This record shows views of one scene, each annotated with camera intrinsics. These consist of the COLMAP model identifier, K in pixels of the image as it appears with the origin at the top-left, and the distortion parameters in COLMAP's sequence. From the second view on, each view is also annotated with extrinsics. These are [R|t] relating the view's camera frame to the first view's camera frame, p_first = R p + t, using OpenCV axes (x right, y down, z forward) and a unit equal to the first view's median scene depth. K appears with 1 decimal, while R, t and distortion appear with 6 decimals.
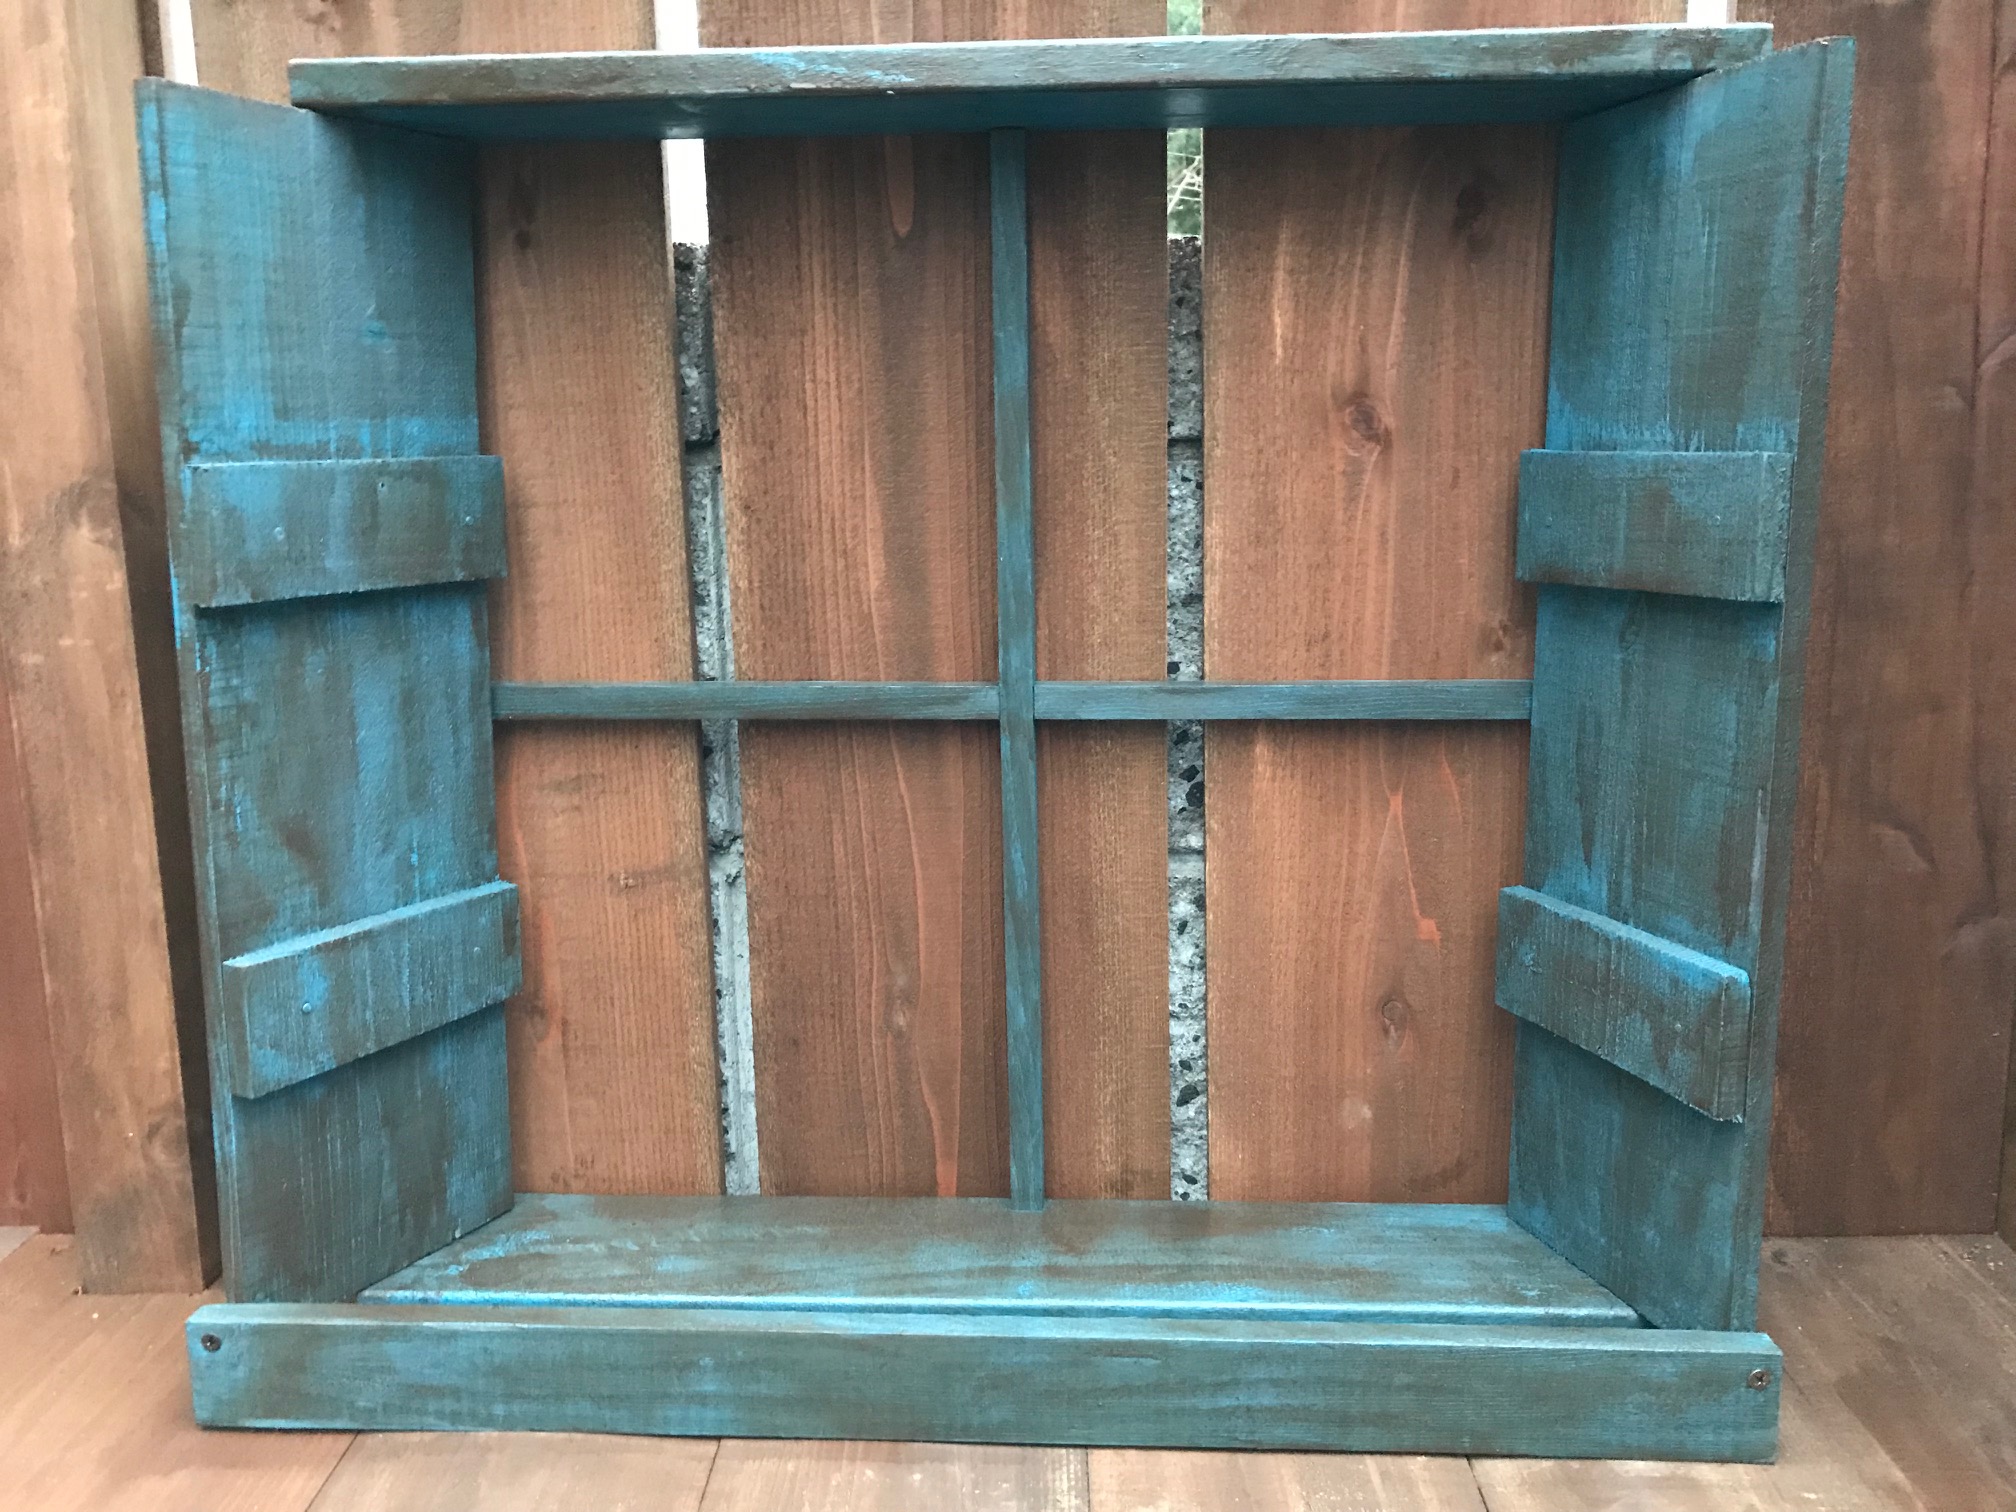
lens RADIAL K [[1623.6, 0, 1008.0], [0, 1623.6, 756.0], [0, 0, 1]] dist [0.026380, -0.000262]
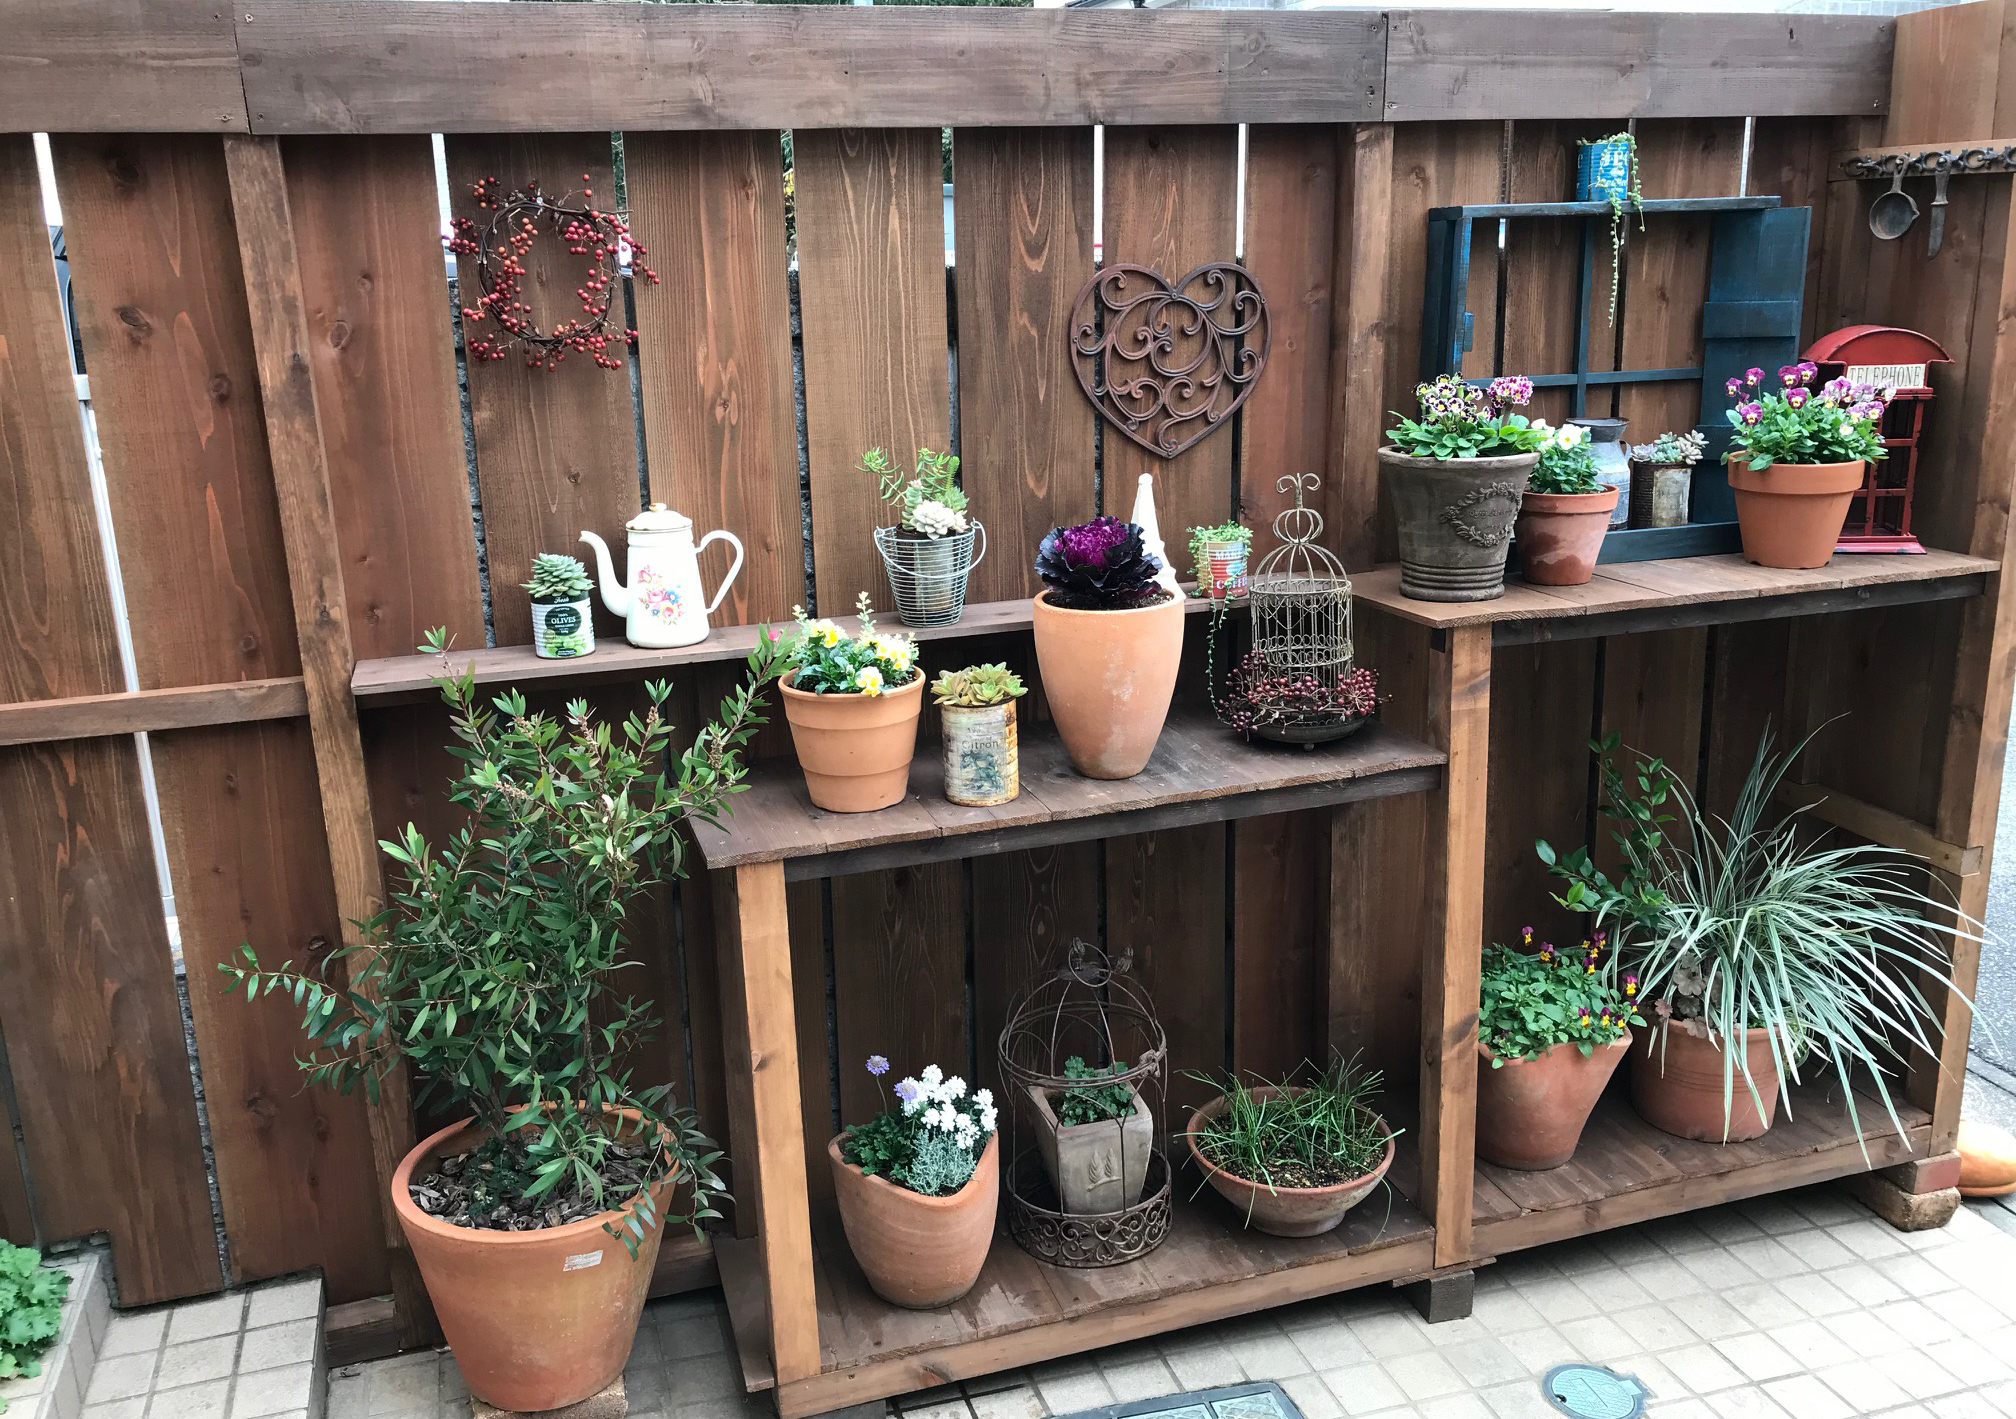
lens RADIAL K [[1621.0, 0, 1008.0], [0, 1621.0, 709.5], [0, 0, 1]] dist [0.028794, -0.006477]
pose [[0.934737, -0.106471, 0.339014, -2.429239], [0.087331, 0.993627, 0.071269, 0.318744], [-0.344441, -0.037011, 0.938078, -1.902041]]
